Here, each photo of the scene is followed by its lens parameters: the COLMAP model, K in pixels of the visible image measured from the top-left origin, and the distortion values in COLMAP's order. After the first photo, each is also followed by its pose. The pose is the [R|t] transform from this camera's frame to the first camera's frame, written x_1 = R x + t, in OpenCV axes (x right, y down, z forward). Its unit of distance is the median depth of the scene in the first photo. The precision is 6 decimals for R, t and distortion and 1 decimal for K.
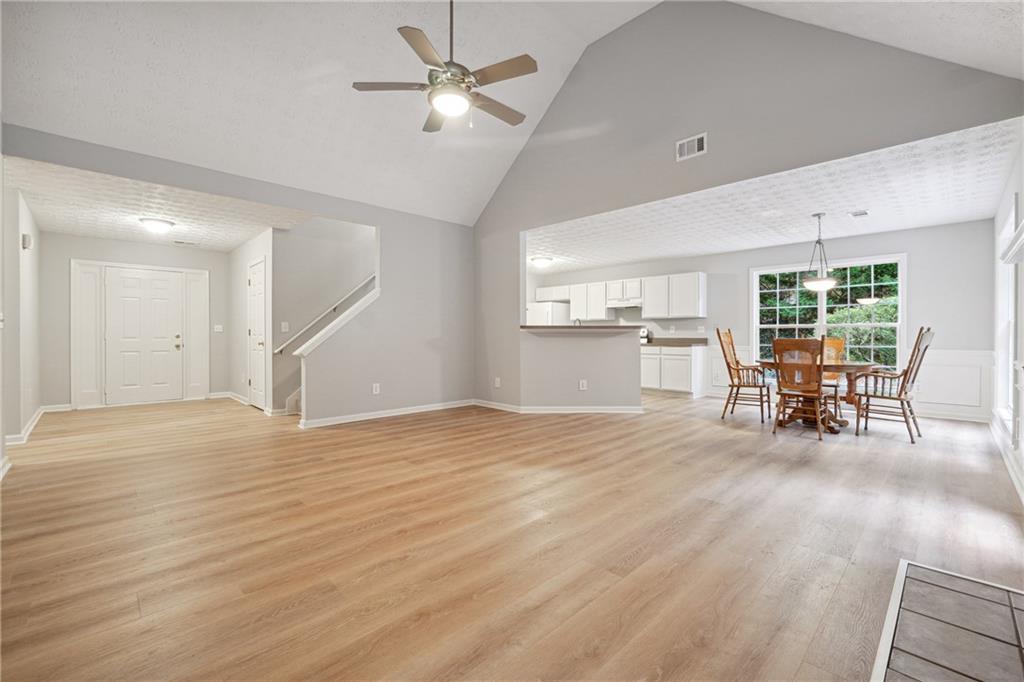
lens RADIAL K [[437.4, 0, 511.7], [0, 437.4, 340.9], [0, 0, 1]] dist [-0.019417, 0.005804]
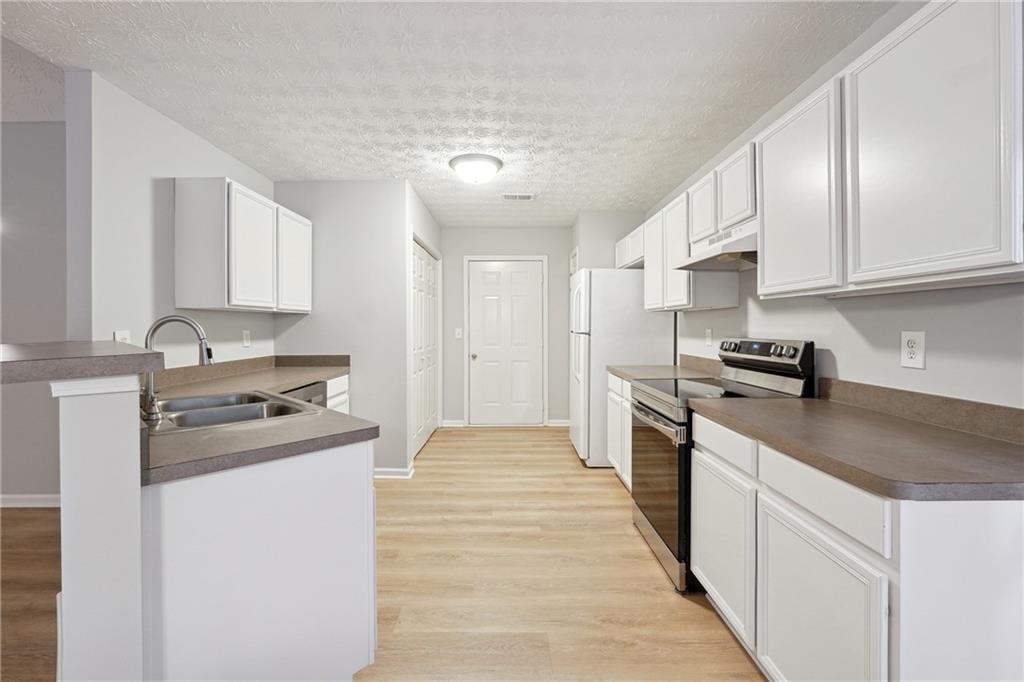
lens RADIAL K [[437.4, 0, 505.2], [0, 437.4, 323.5], [0, 0, 1]] dist [-0.019417, 0.005804]
pose [[0.707020, -0.006136, -0.707167, 0.916924], [-0.005124, 0.999892, -0.013799, -0.082179], [0.707175, 0.013380, 0.706912, 1.800103]]
